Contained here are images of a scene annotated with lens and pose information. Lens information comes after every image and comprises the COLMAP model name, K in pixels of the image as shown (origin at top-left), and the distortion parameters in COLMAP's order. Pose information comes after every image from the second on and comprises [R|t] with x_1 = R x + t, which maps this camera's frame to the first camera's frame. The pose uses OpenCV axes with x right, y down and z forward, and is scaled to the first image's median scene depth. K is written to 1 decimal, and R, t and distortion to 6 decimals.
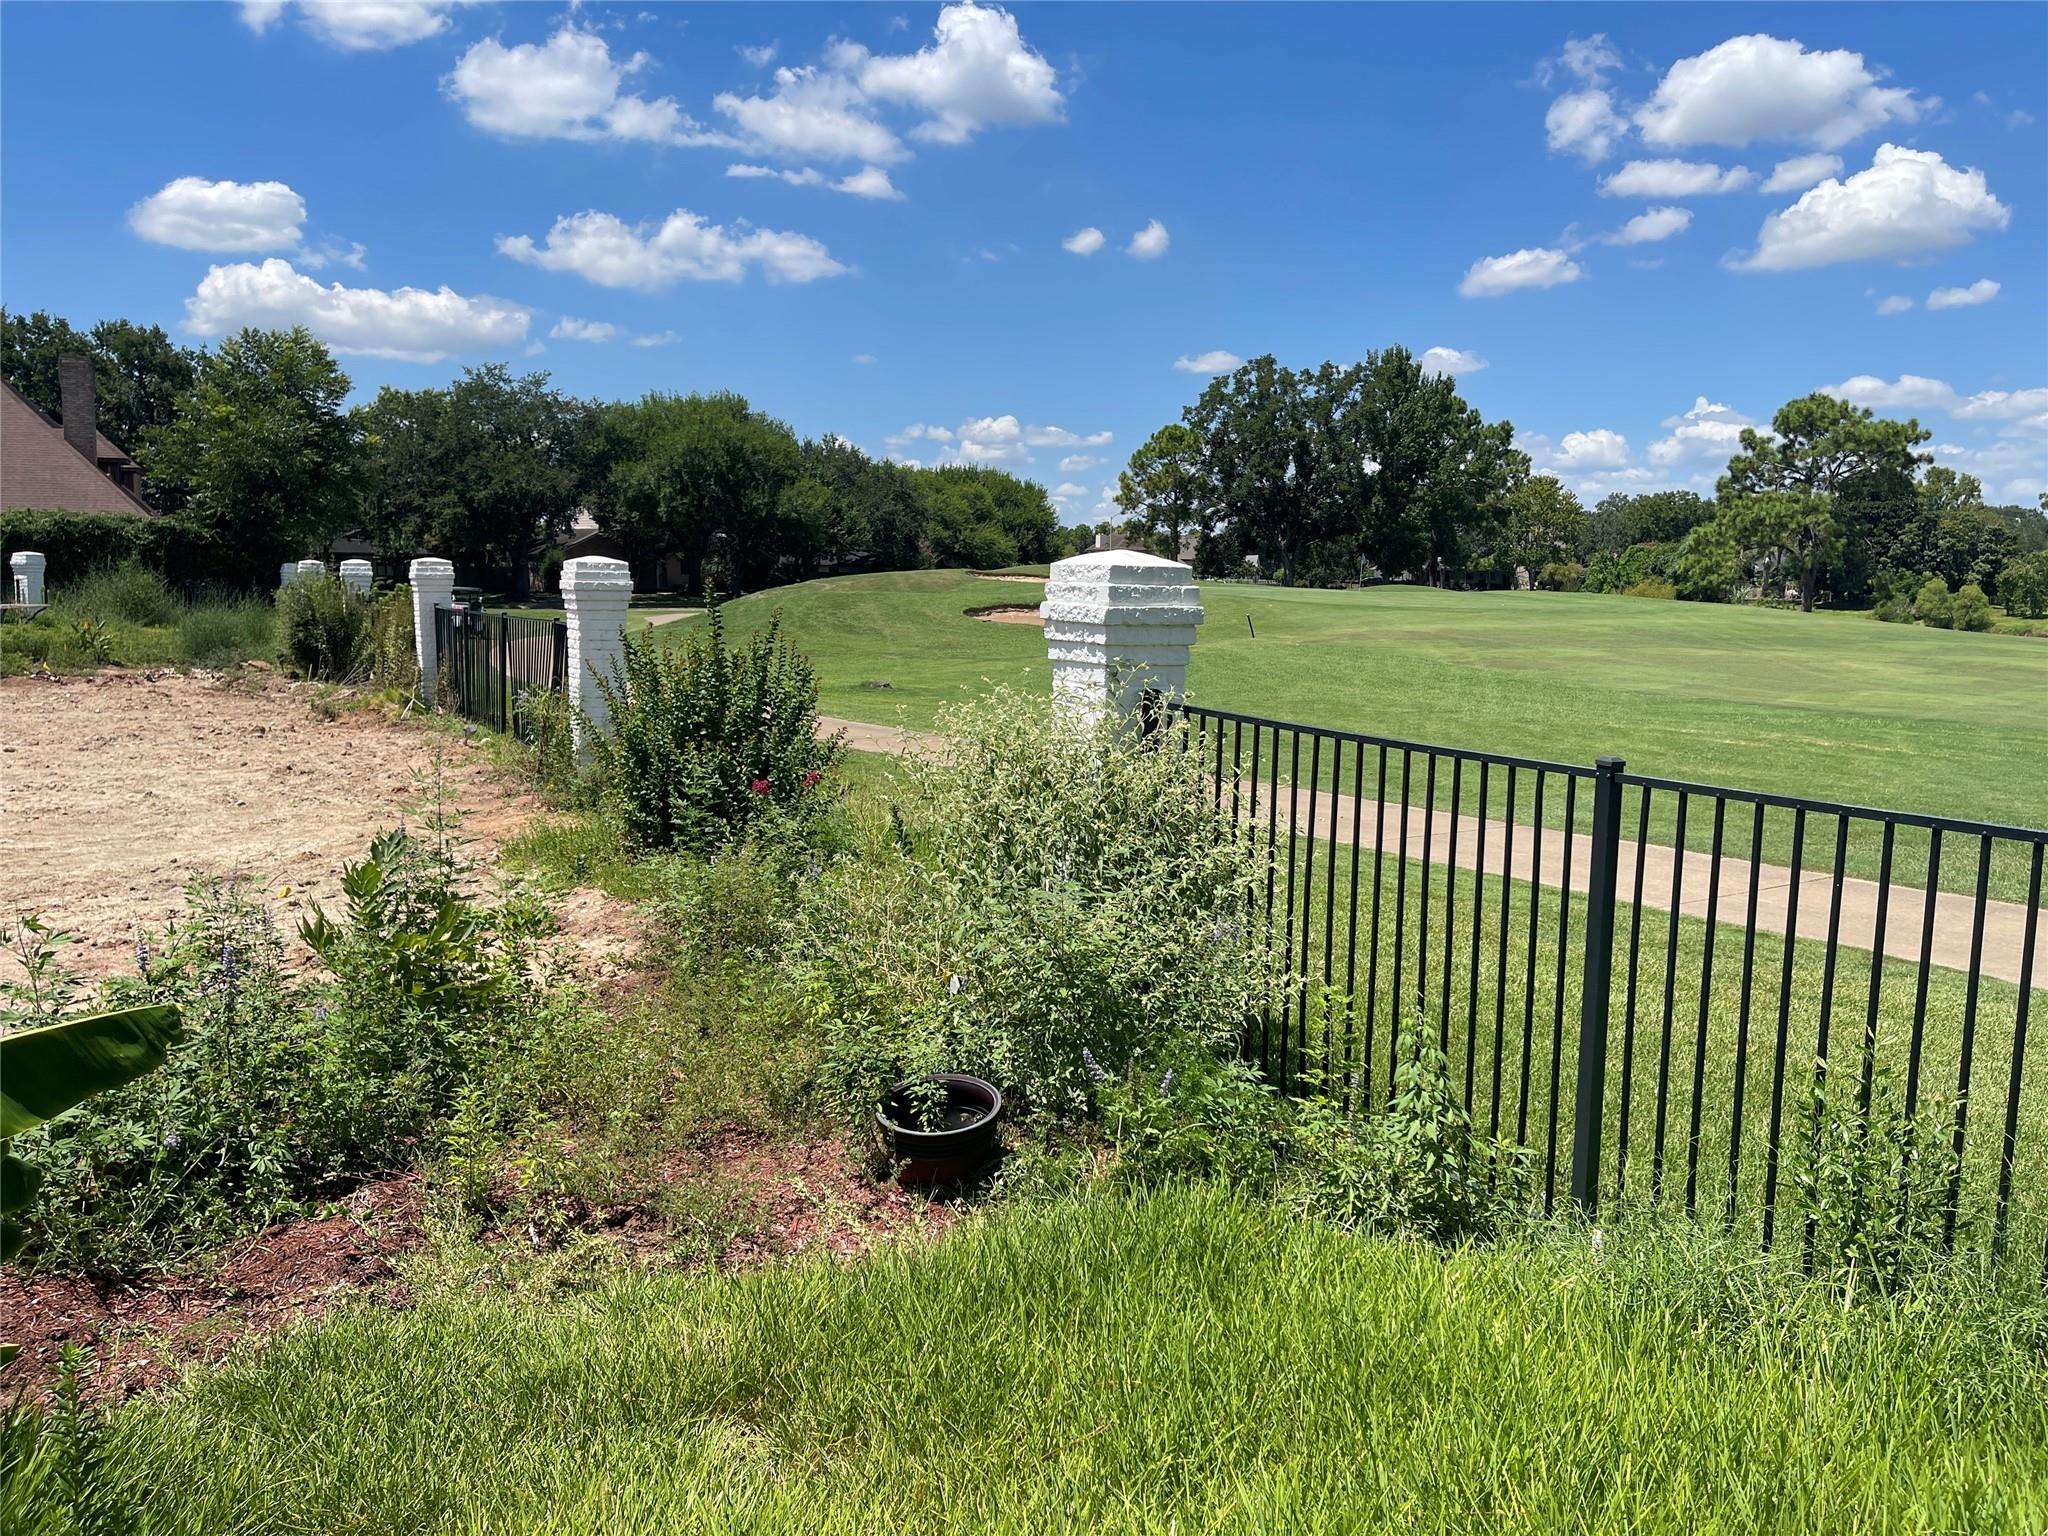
lens RADIAL K [[1537.9, 0, 1034.5], [0, 1537.9, 756.1], [0, 0, 1]] dist [0.066048, -0.089070]
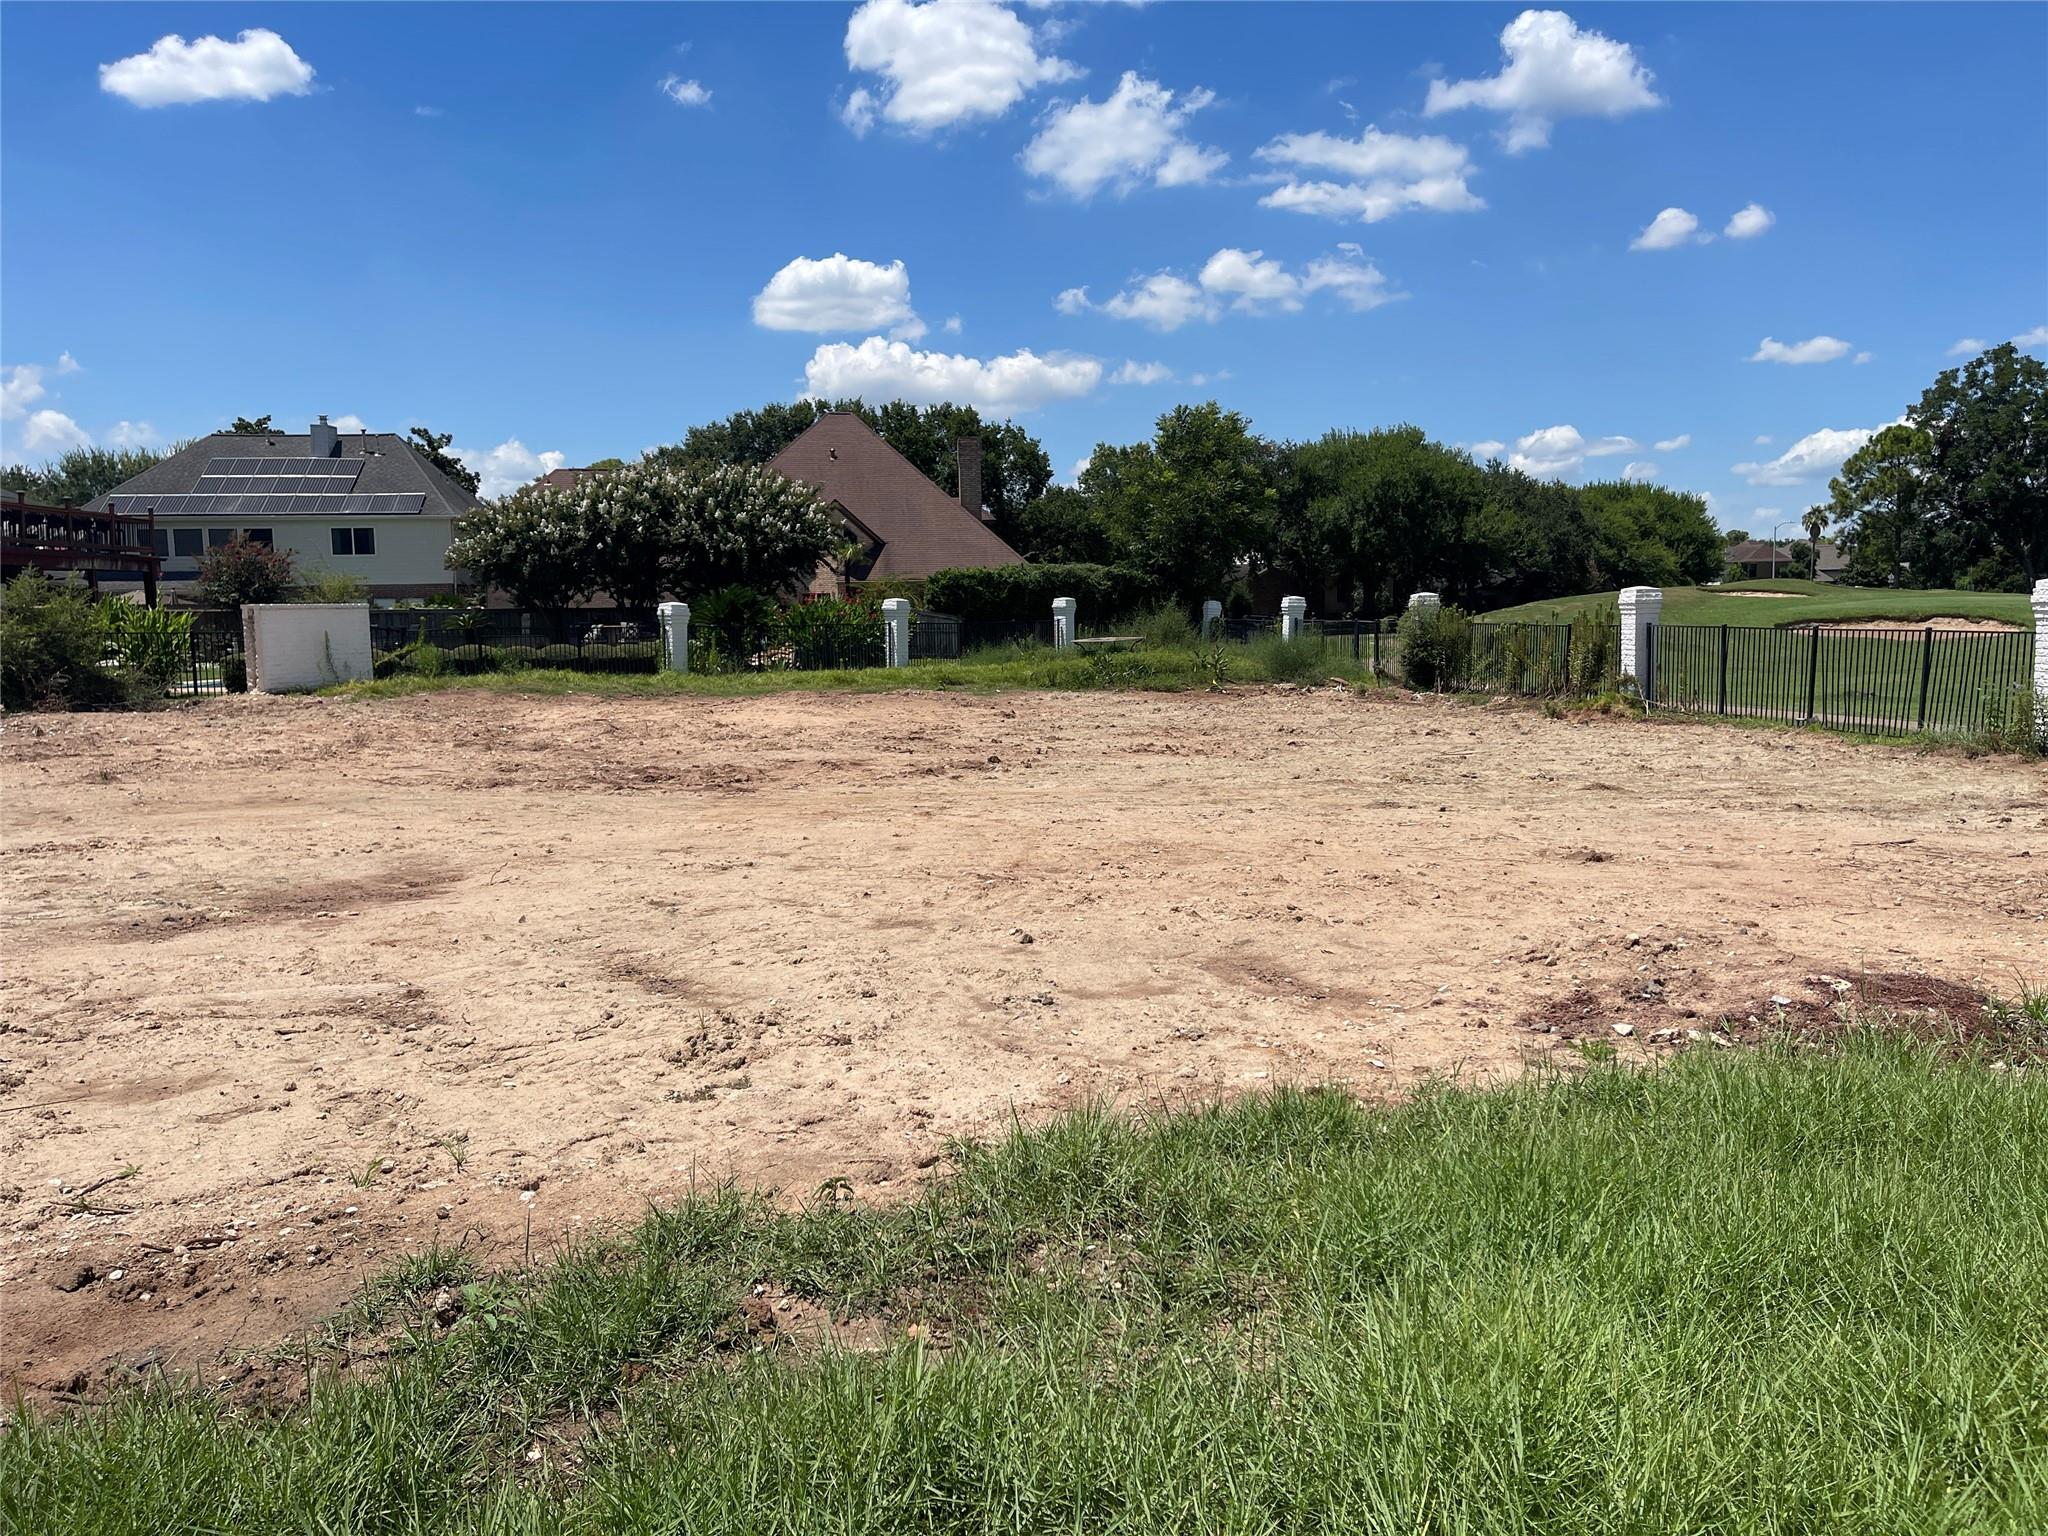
lens RADIAL K [[1537.9, 0, 1031.6], [0, 1537.9, 778.1], [0, 0, 1]] dist [0.066048, -0.089070]
pose [[0.940397, 0.011180, -0.339894, -0.083129], [-0.012290, 0.999924, -0.001114, 0.006365], [0.339856, 0.005225, 0.940463, -0.065507]]
